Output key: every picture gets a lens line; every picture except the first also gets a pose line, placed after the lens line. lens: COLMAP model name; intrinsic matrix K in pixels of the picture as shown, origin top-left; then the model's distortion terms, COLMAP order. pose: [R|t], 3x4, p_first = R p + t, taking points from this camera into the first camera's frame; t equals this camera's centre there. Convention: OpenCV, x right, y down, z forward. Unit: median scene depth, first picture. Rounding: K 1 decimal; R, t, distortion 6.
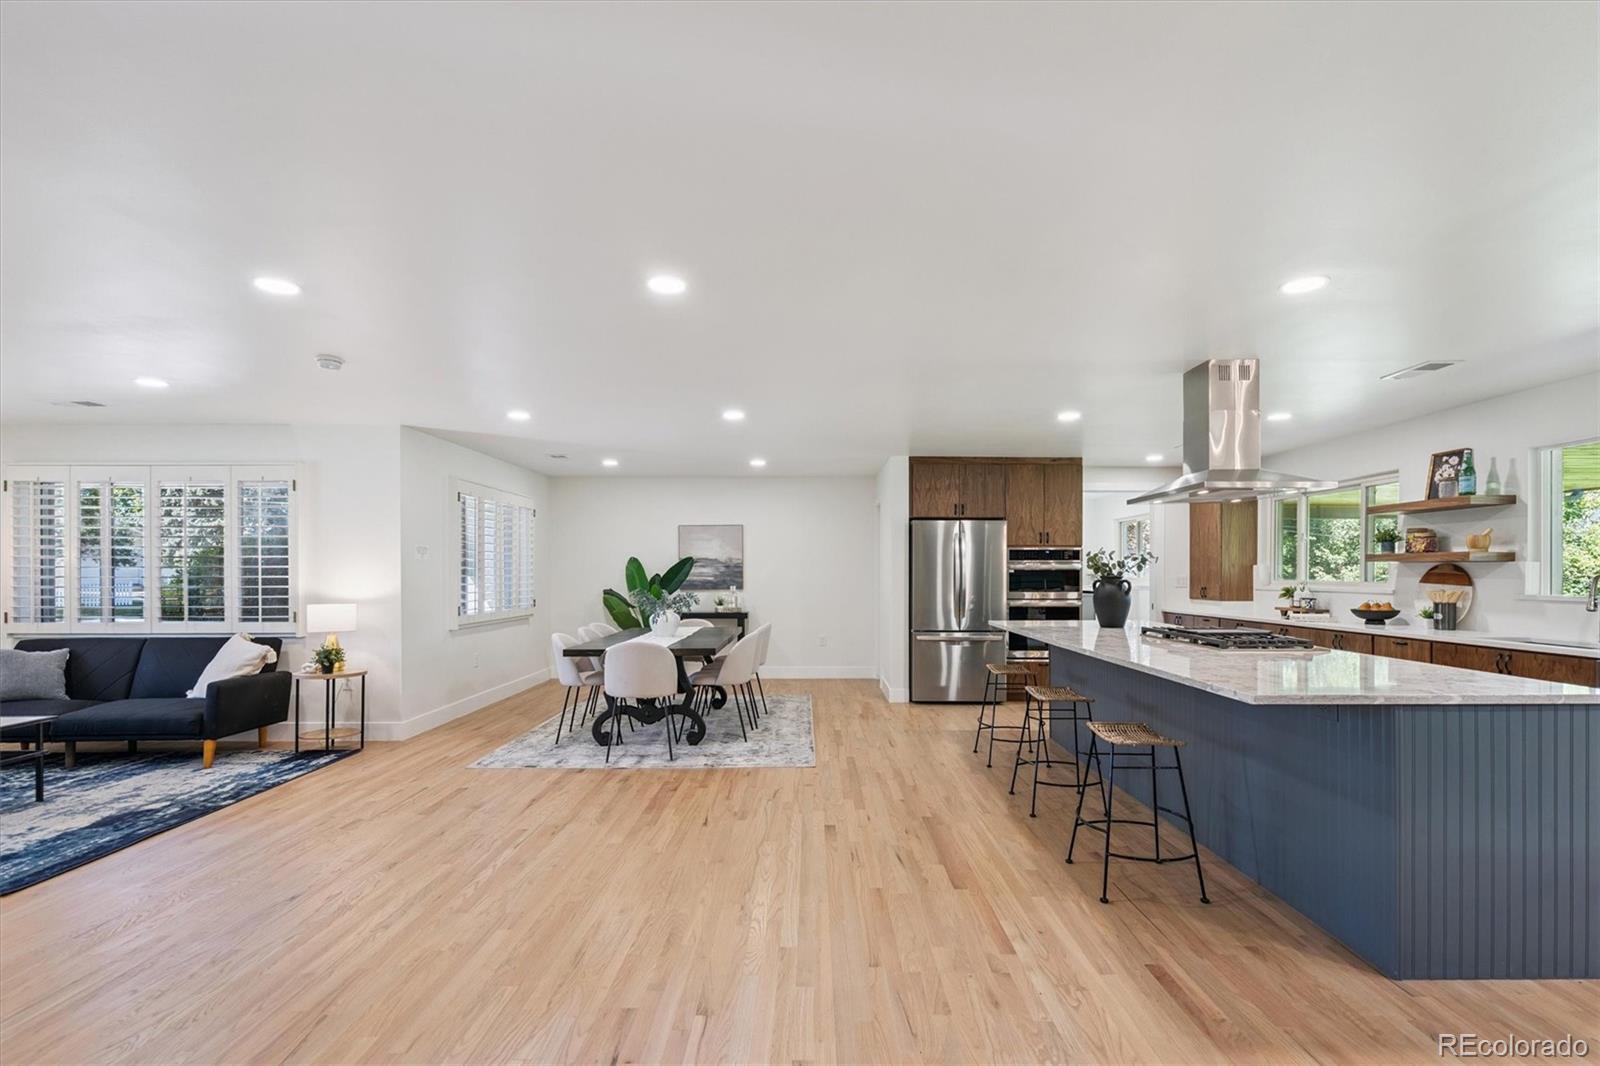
lens RADIAL K [[1105.1, 0, 806.0], [0, 1105.1, 508.1], [0, 0, 1]] dist [0.005150, 0.001623]
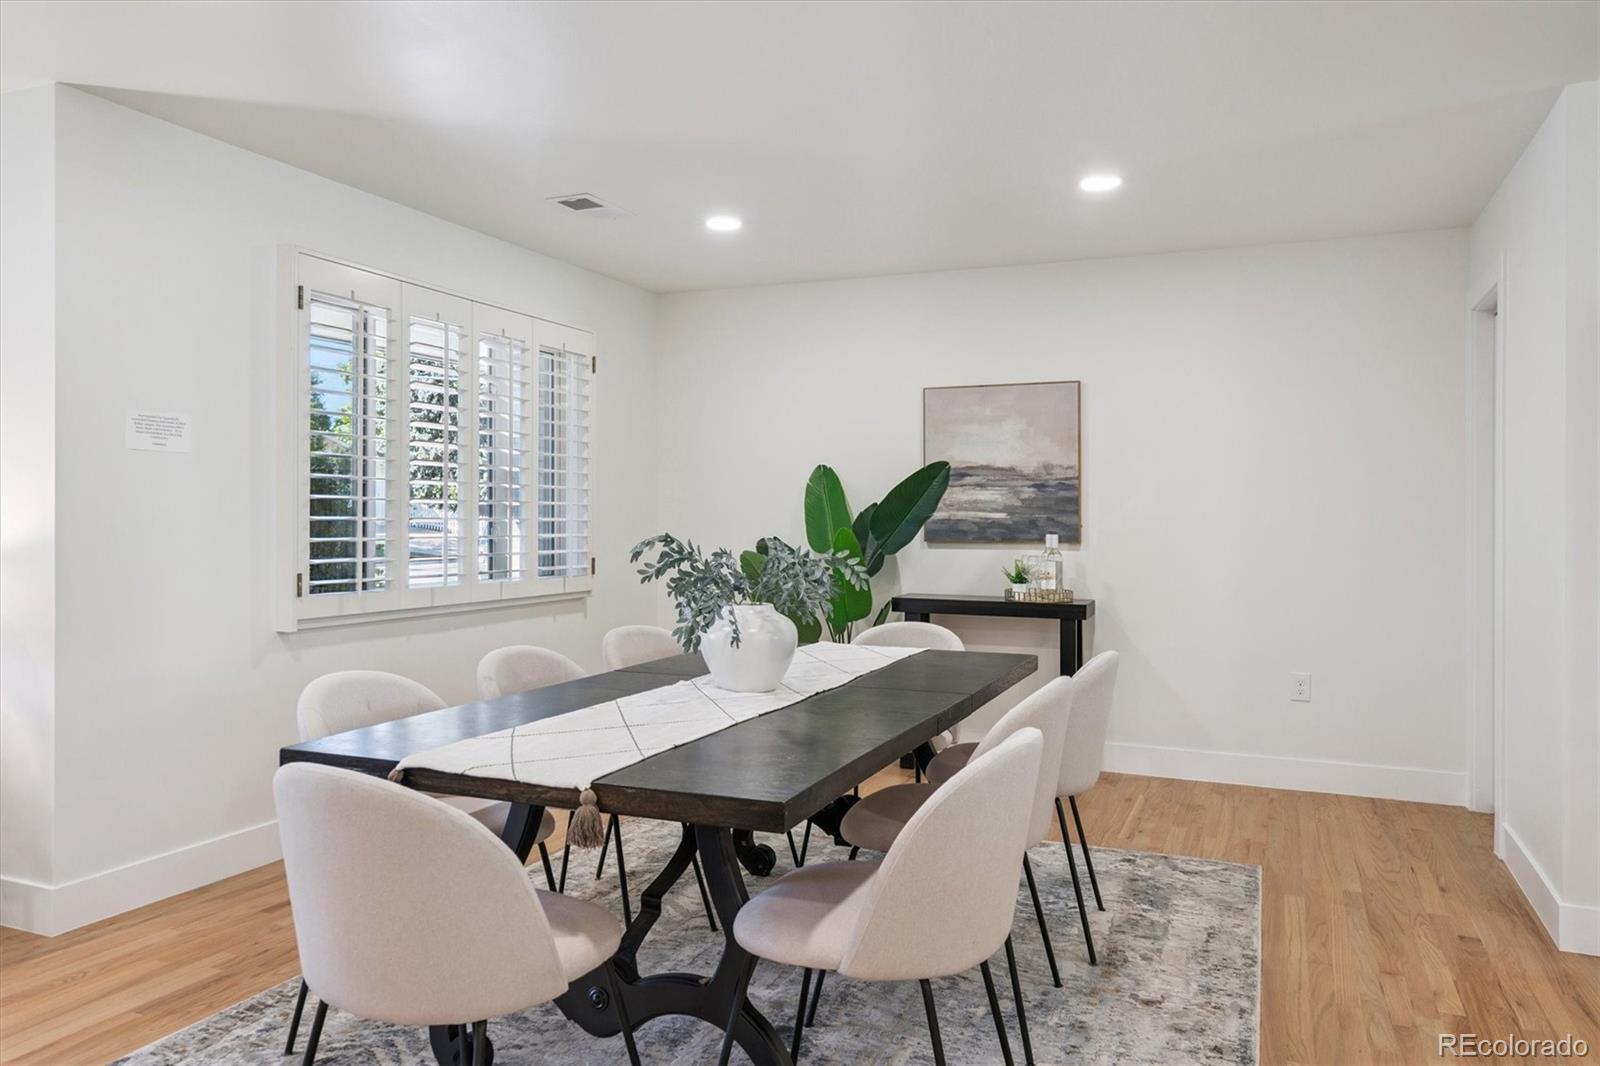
lens RADIAL K [[1105.1, 0, 806.0], [0, 1105.1, 508.1], [0, 0, 1]] dist [0.005150, 0.001623]
pose [[0.918890, 0.004988, -0.394482, 0.008555], [0.011862, 0.999119, 0.040263, 0.044065], [0.394335, -0.041676, 0.918021, 0.604484]]
